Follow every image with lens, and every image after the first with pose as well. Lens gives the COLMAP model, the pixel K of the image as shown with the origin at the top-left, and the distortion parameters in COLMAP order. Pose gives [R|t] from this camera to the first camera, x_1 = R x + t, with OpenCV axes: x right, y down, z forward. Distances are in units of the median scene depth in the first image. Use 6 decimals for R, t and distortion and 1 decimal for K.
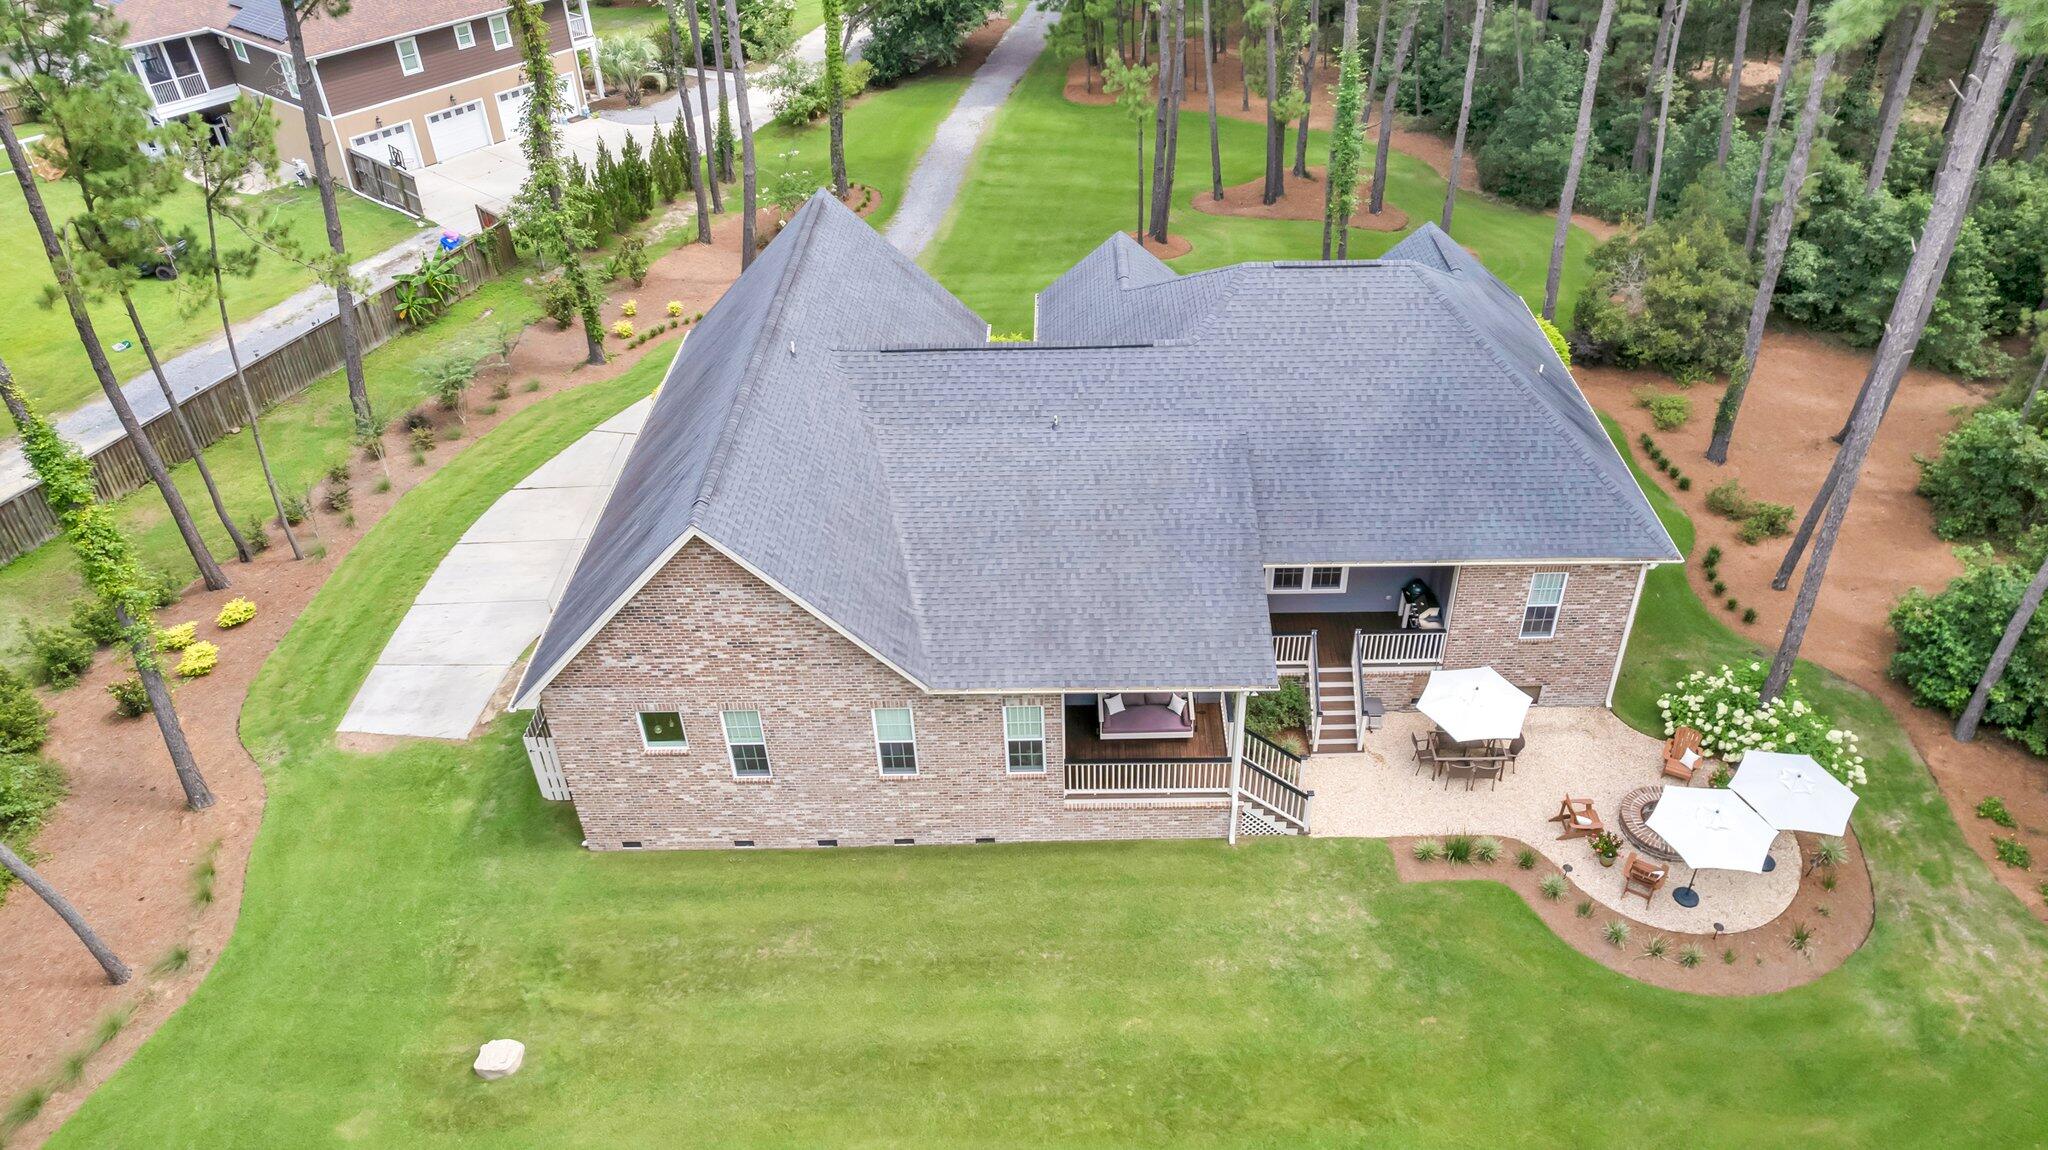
lens RADIAL K [[1323.1, 0, 1065.1], [0, 1323.1, 639.1], [0, 0, 1]] dist [-0.027776, 0.001650]
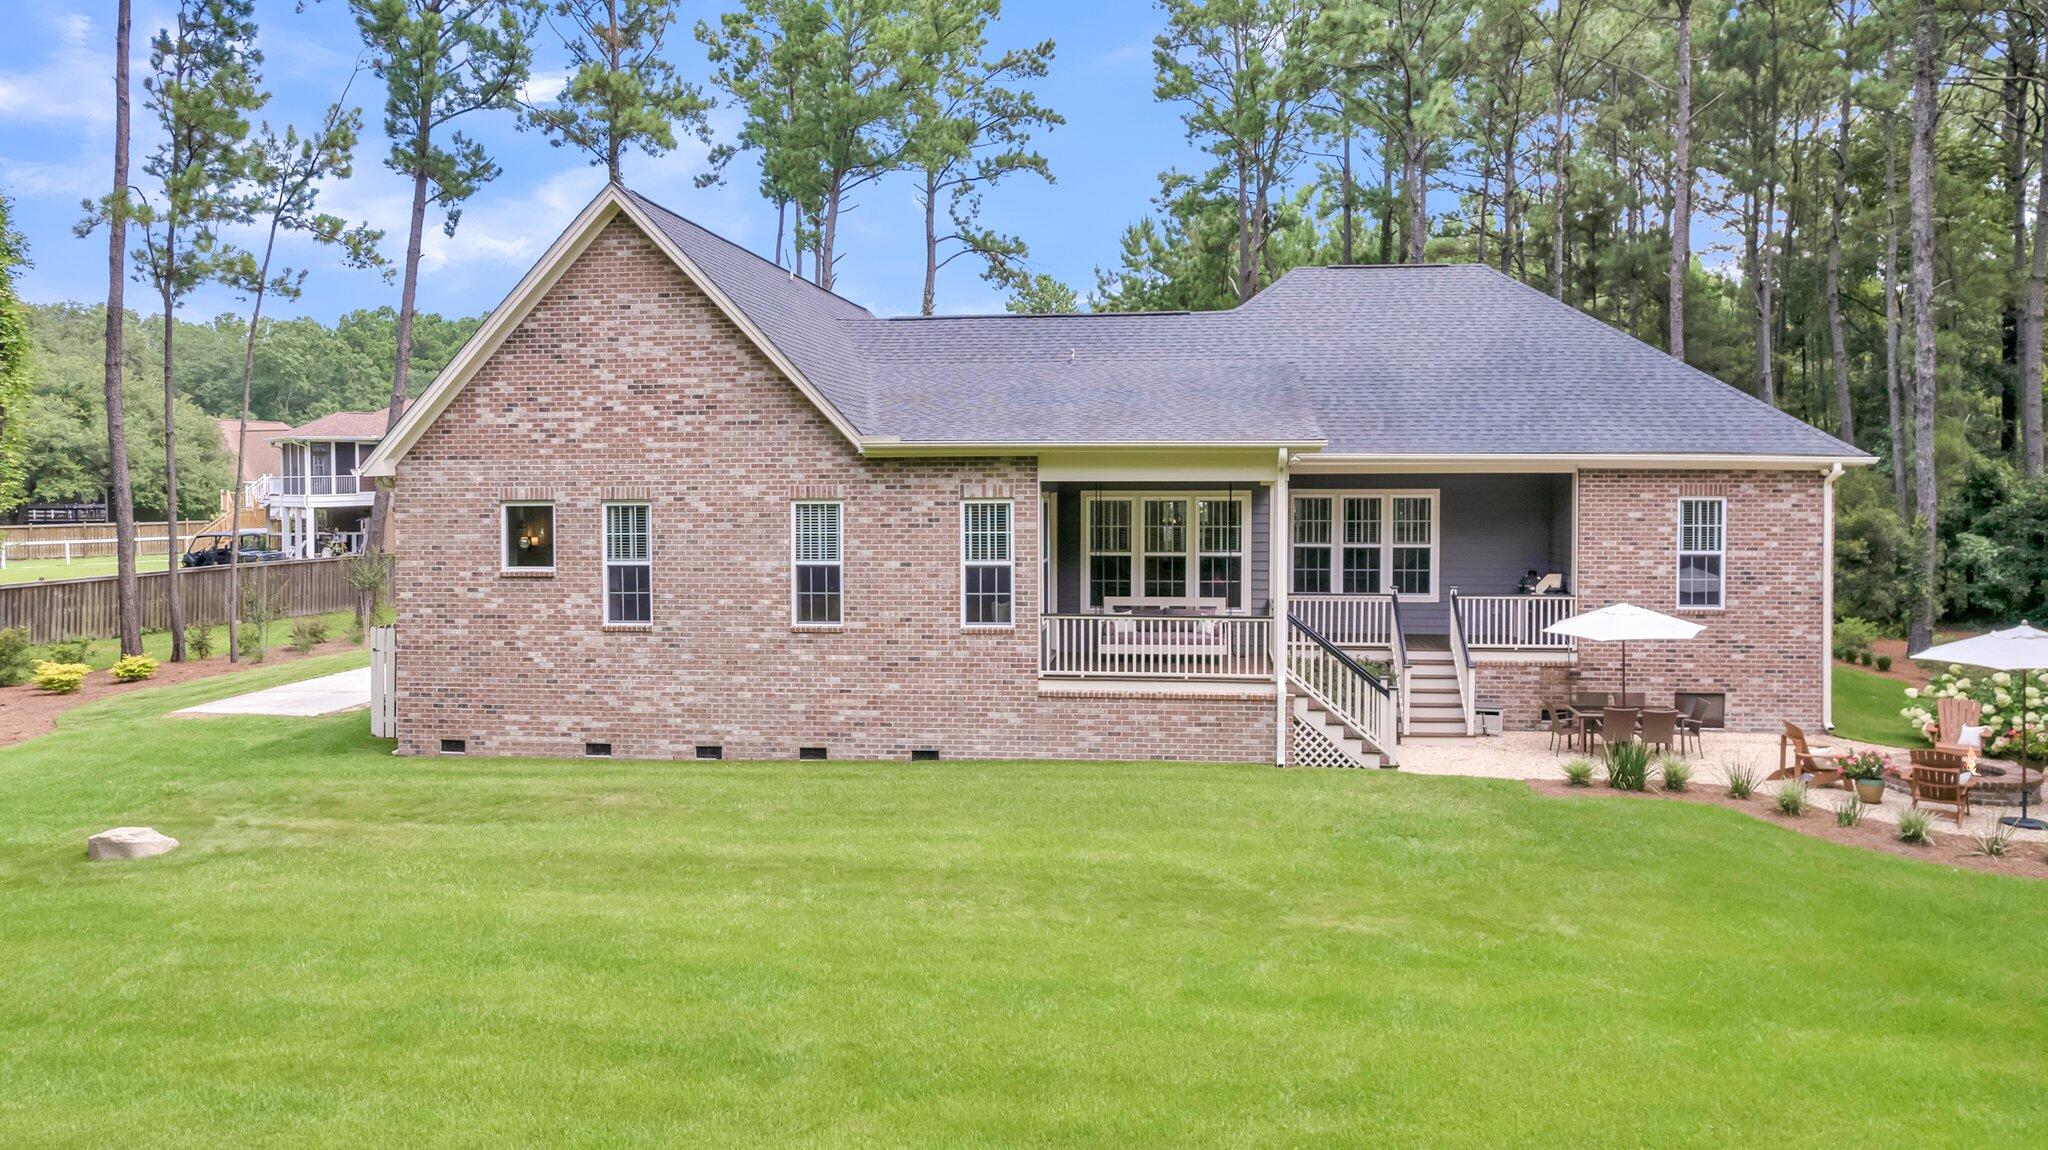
lens RADIAL K [[1370.4, 0, 1024.0], [0, 1370.4, 575.0], [0, 0, 1]] dist [-0.041344, 0.000805]
pose [[0.991639, 0.025428, -0.126515, 0.083772], [-0.092595, 0.823070, -0.560340, 0.490898], [0.089883, 0.567370, 0.818543, 0.365522]]
